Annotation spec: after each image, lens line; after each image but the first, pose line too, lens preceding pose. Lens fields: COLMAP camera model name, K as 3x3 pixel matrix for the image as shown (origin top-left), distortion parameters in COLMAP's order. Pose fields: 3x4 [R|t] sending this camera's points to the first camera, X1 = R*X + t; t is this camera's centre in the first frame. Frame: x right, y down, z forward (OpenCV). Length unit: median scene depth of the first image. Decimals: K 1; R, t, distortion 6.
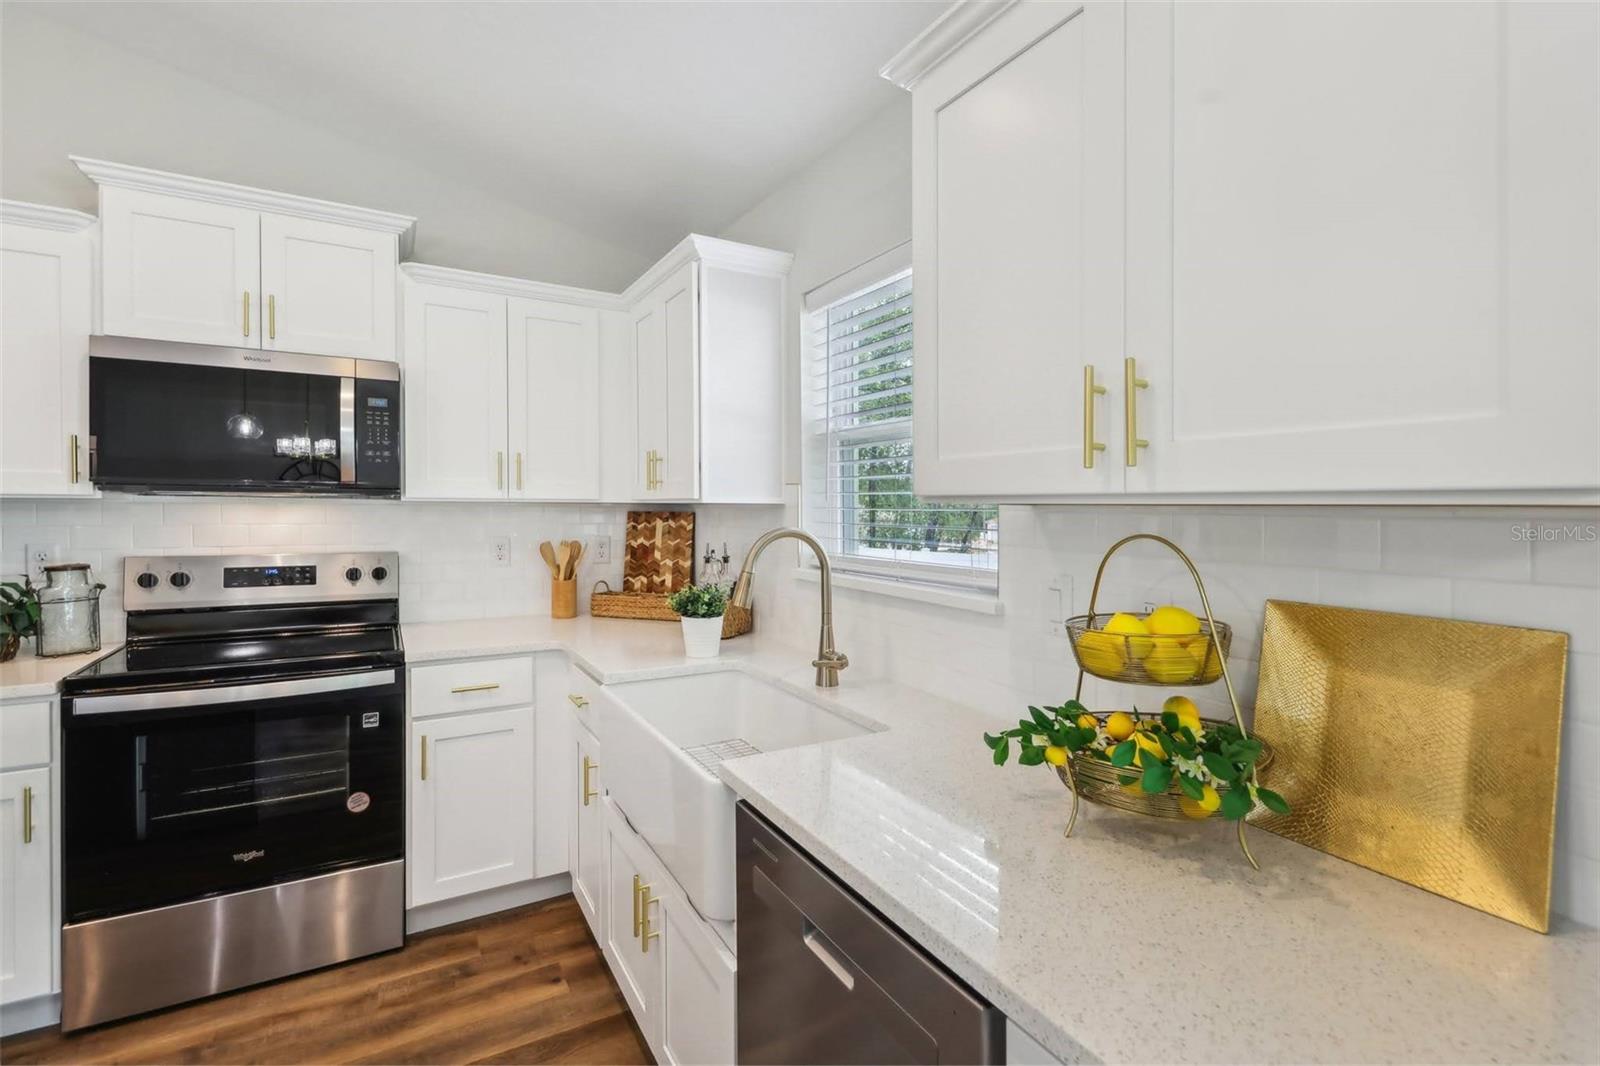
lens RADIAL K [[743.4, 0, 805.9], [0, 743.4, 510.8], [0, 0, 1]] dist [0.004083, -0.000968]
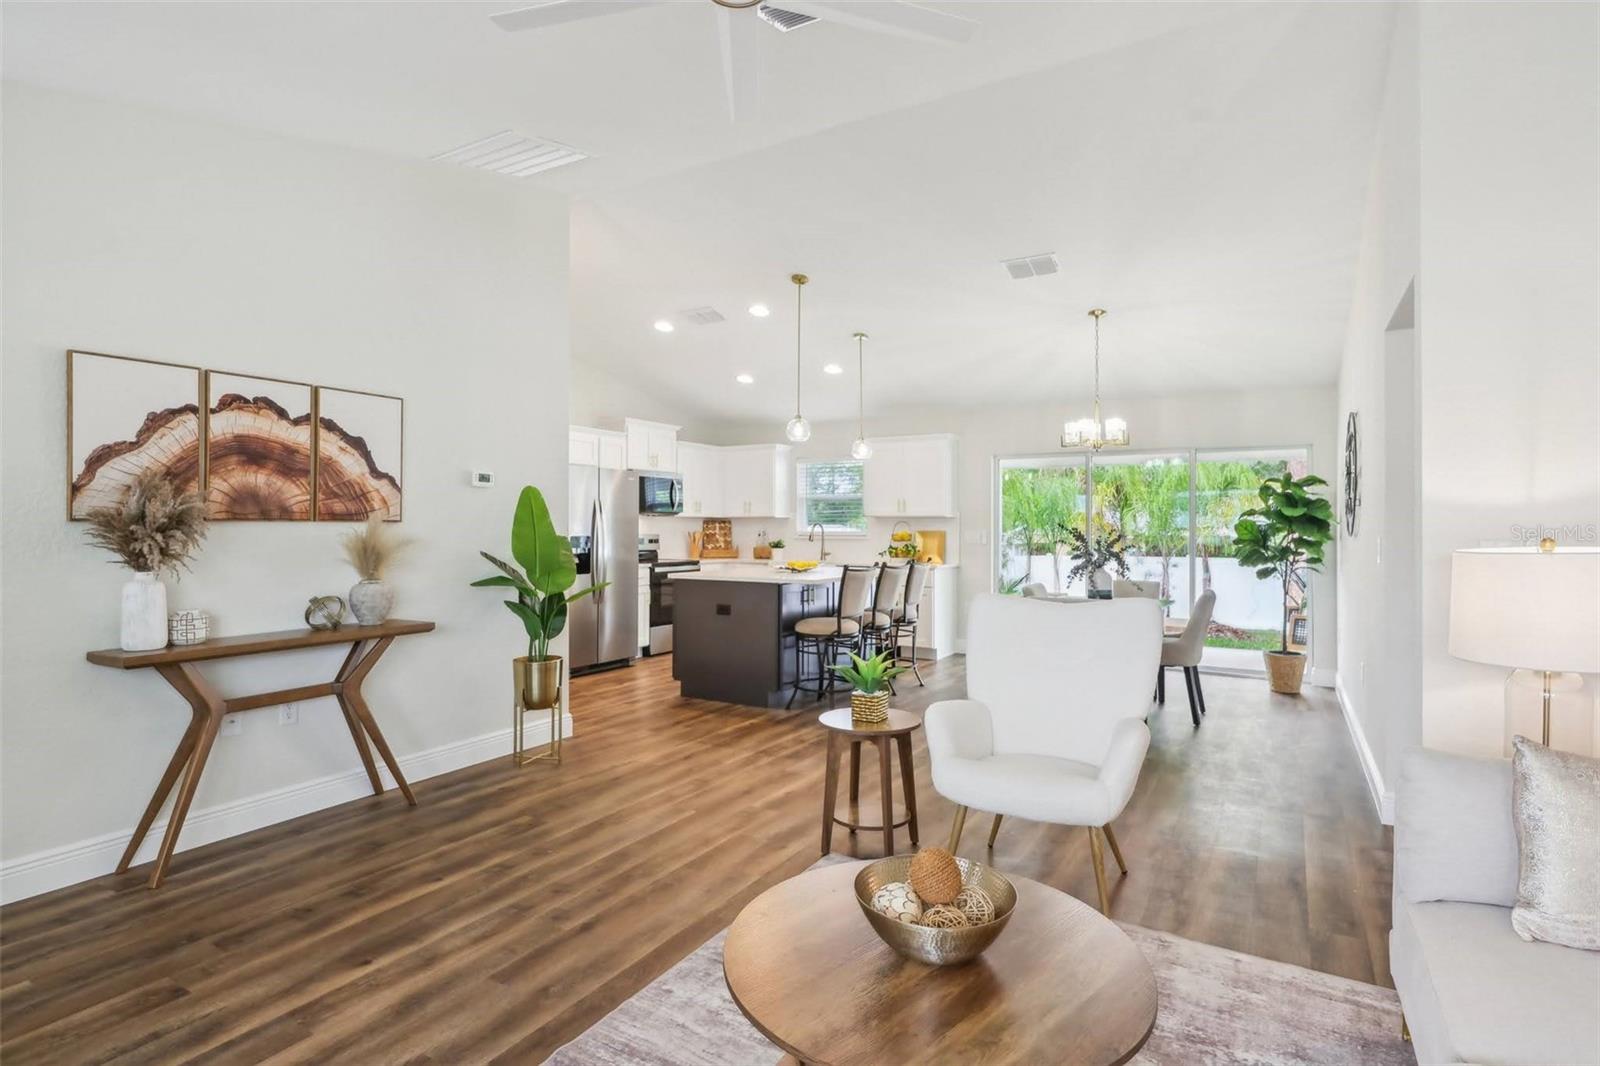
lens RADIAL K [[808.2, 0, 780.8], [0, 808.2, 534.7], [0, 0, 1]] dist [-0.000111, -0.000008]
pose [[0.884530, -0.010431, 0.466366, -1.867245], [0.006729, 0.999931, 0.009602, 0.035303], [-0.466434, -0.005355, 0.884540, -2.369688]]
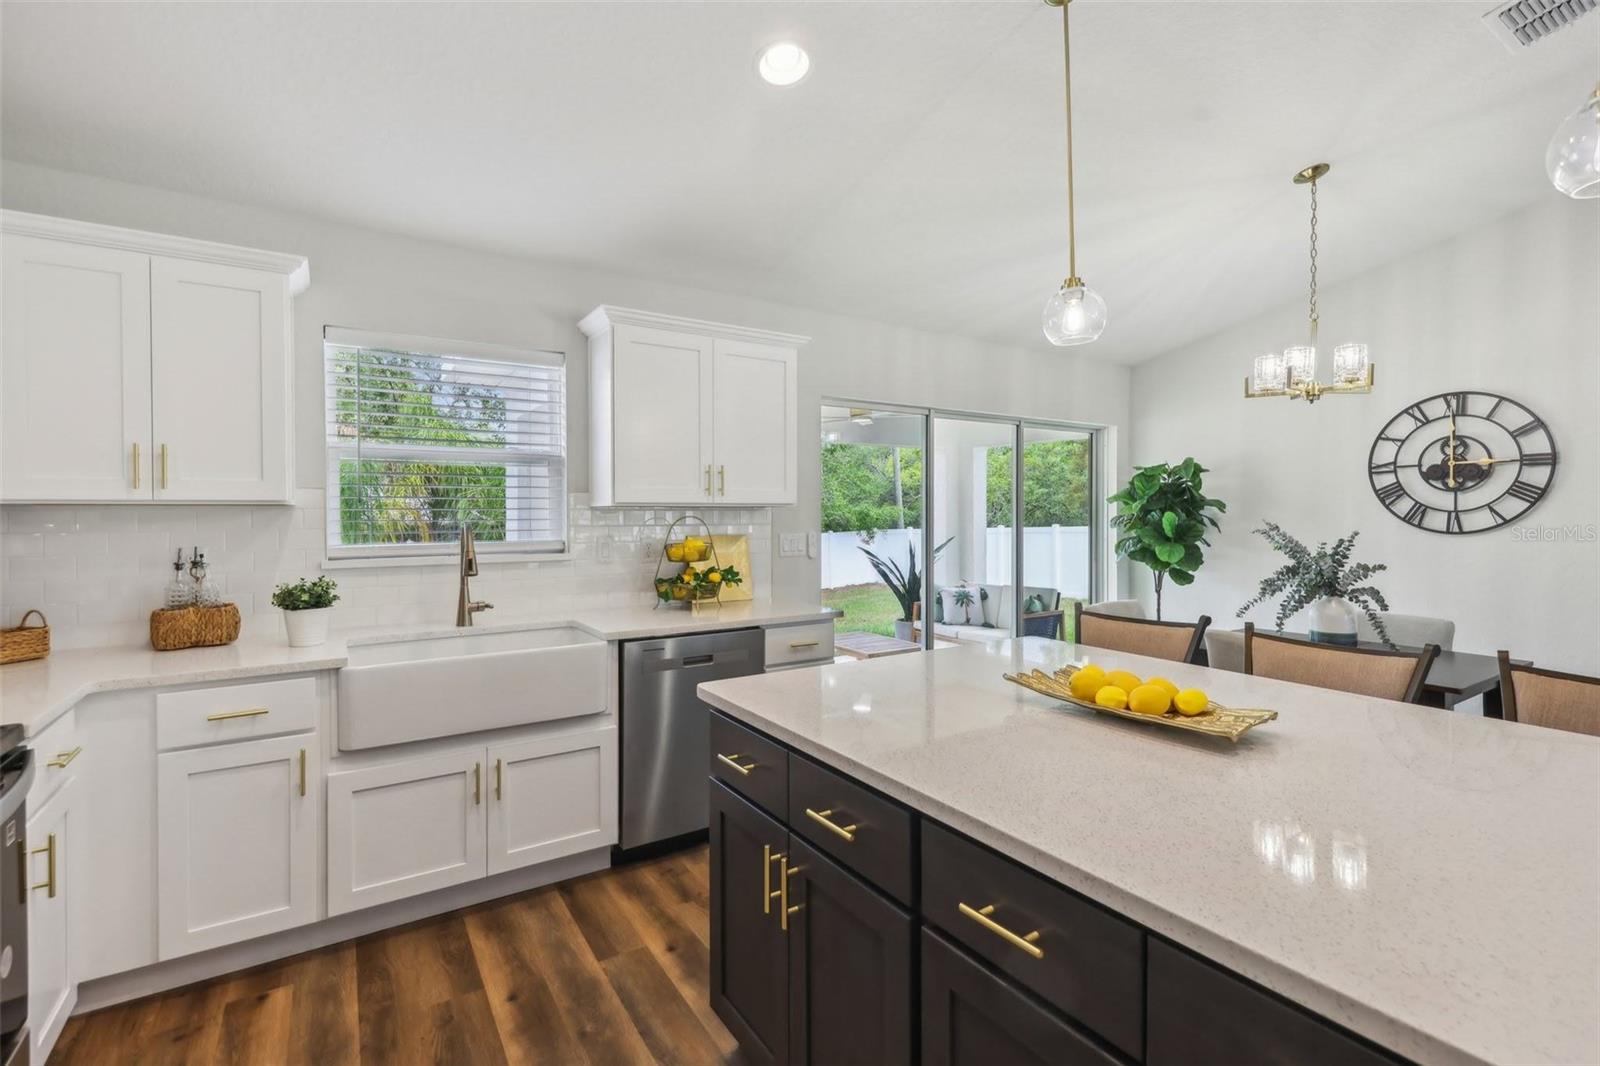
lens RADIAL K [[728.6, 0, 797.0], [0, 728.6, 524.7], [0, 0, 1]] dist [0.014386, -0.001517]
pose [[-0.039449, -0.027238, 0.998850, -1.185219], [0.007766, 0.999590, 0.027565, -0.005032], [-0.999191, 0.008844, -0.039221, 0.306188]]
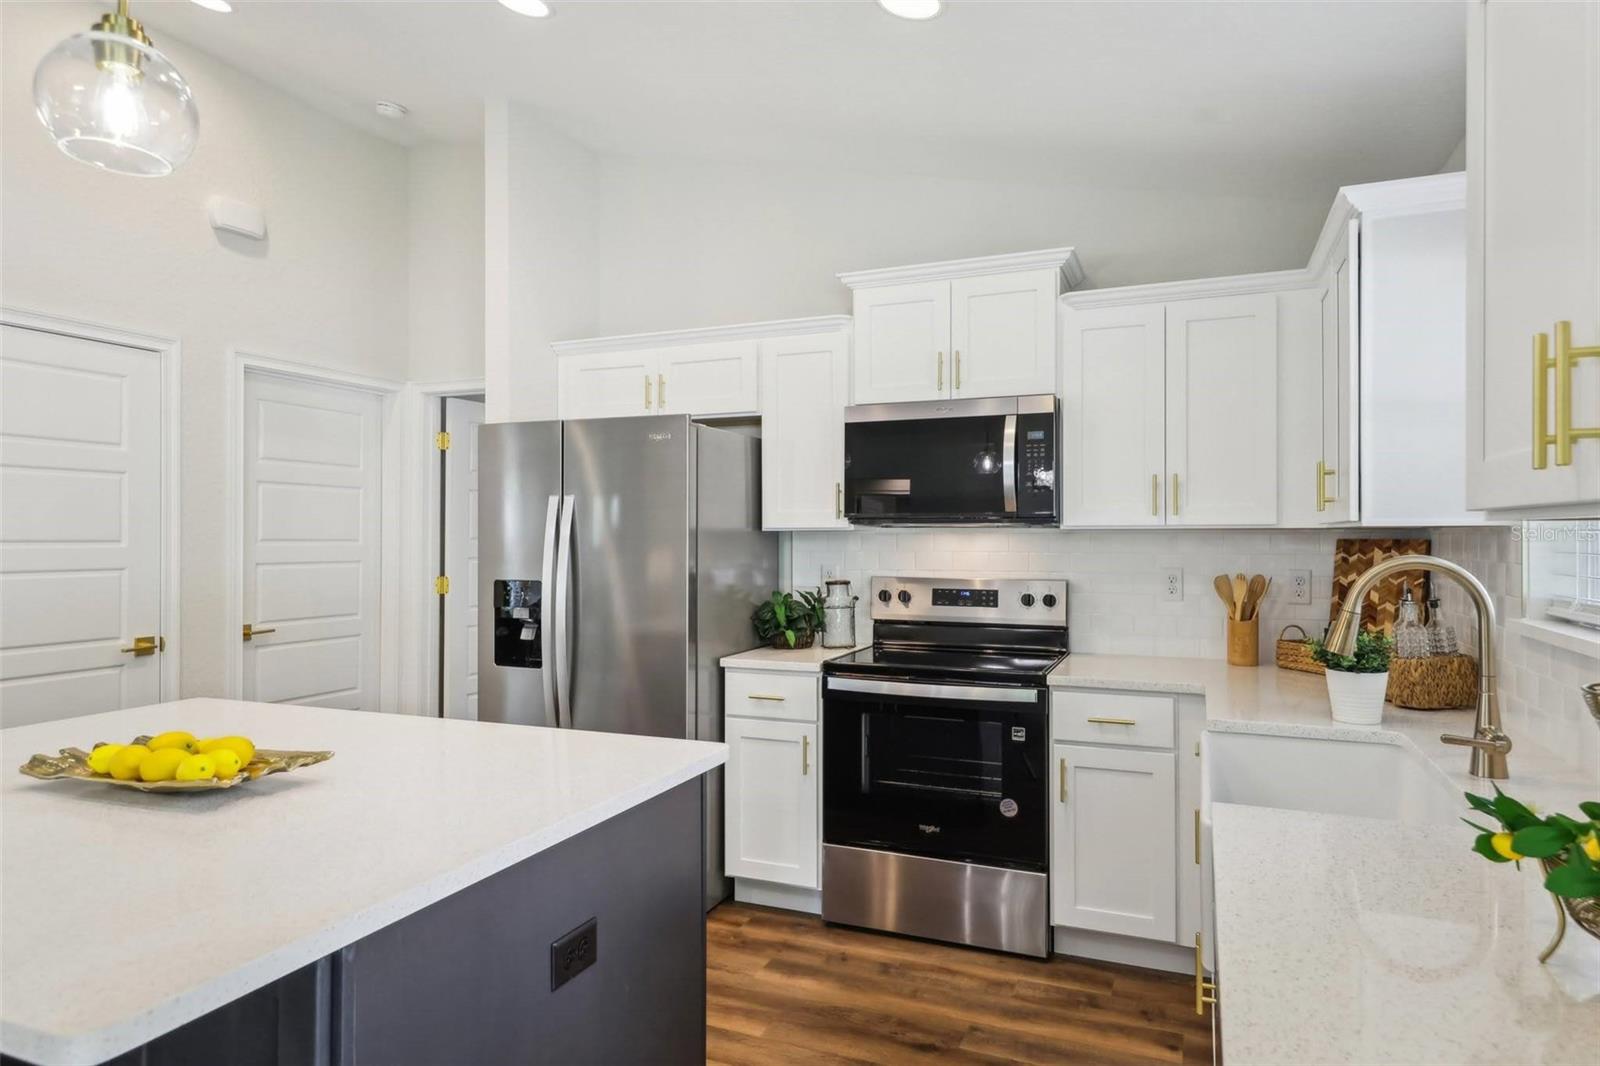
lens RADIAL K [[940.1, 0, 795.4], [0, 940.1, 544.2], [0, 0, 1]] dist [0.004346, 0.000725]
pose [[0.601737, -0.001553, -0.798693, 0.284462], [0.000552, 0.999999, -0.001529, 0.009647], [0.798694, 0.000479, 0.601737, -0.065097]]
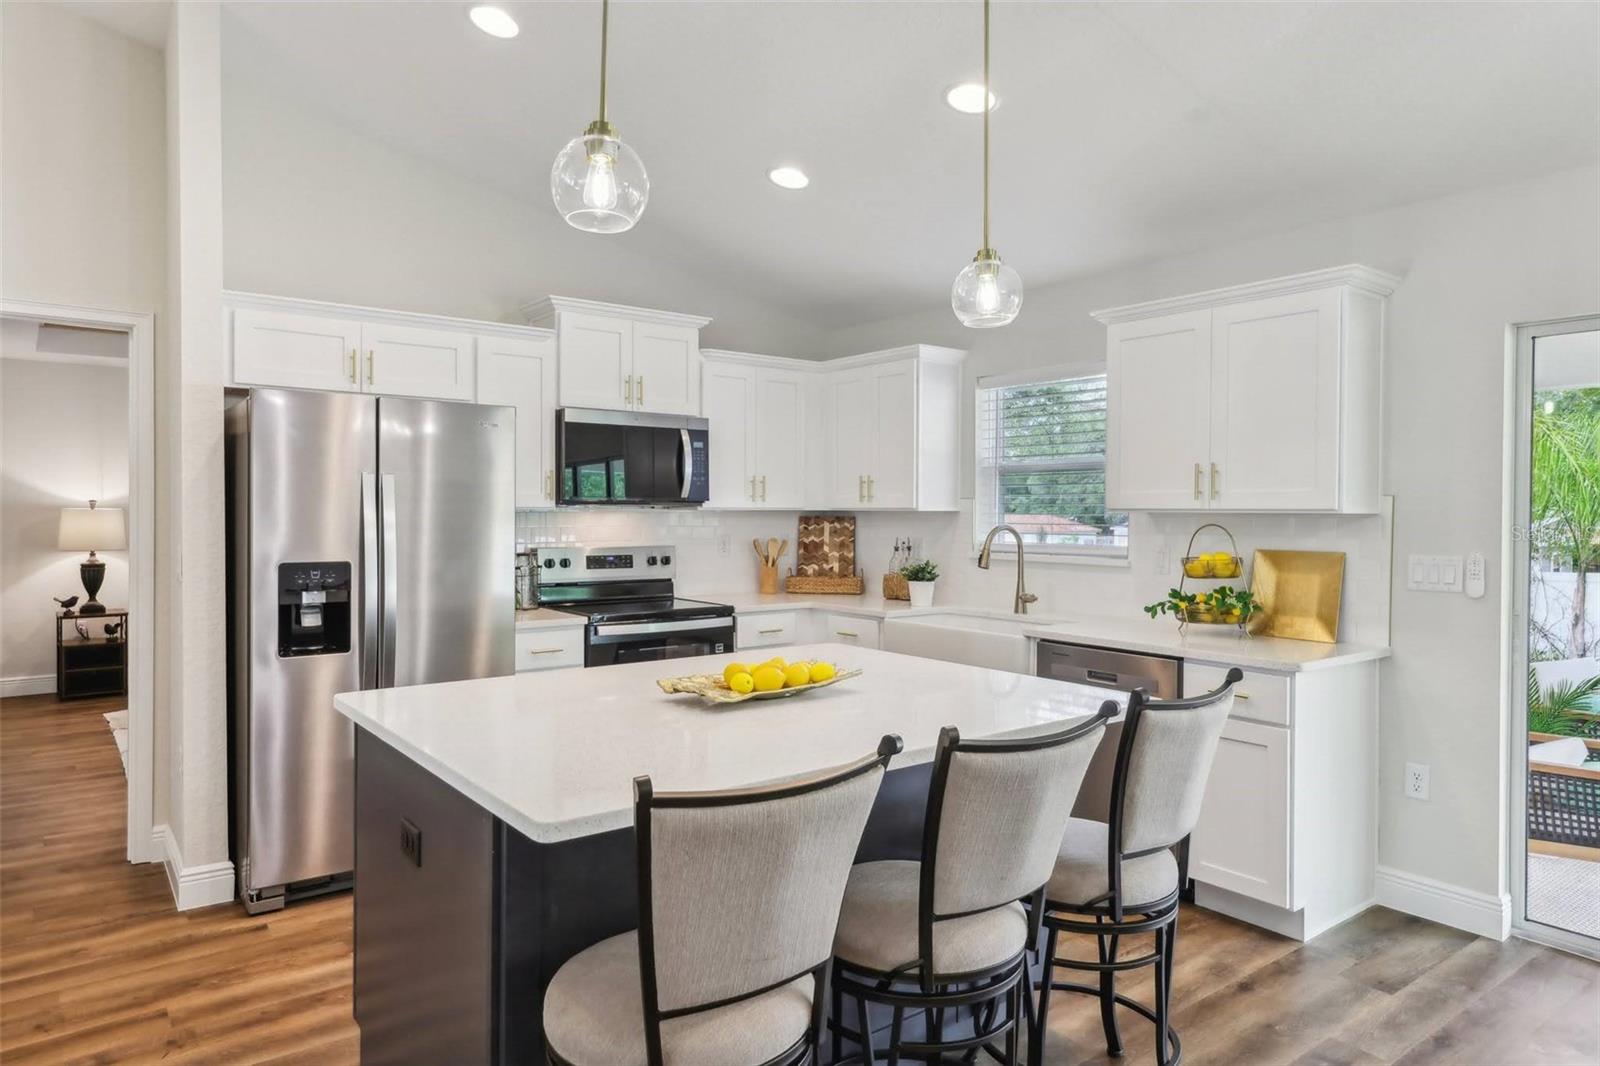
lens RADIAL K [[983.0, 0, 775.3], [0, 983.0, 533.9], [0, 0, 1]] dist [0.002872, -0.000223]
pose [[0.993960, -0.006089, 0.109570, -0.653489], [0.004057, 0.999816, 0.018754, -0.001487], [-0.109664, -0.018196, 0.993802, -1.024466]]
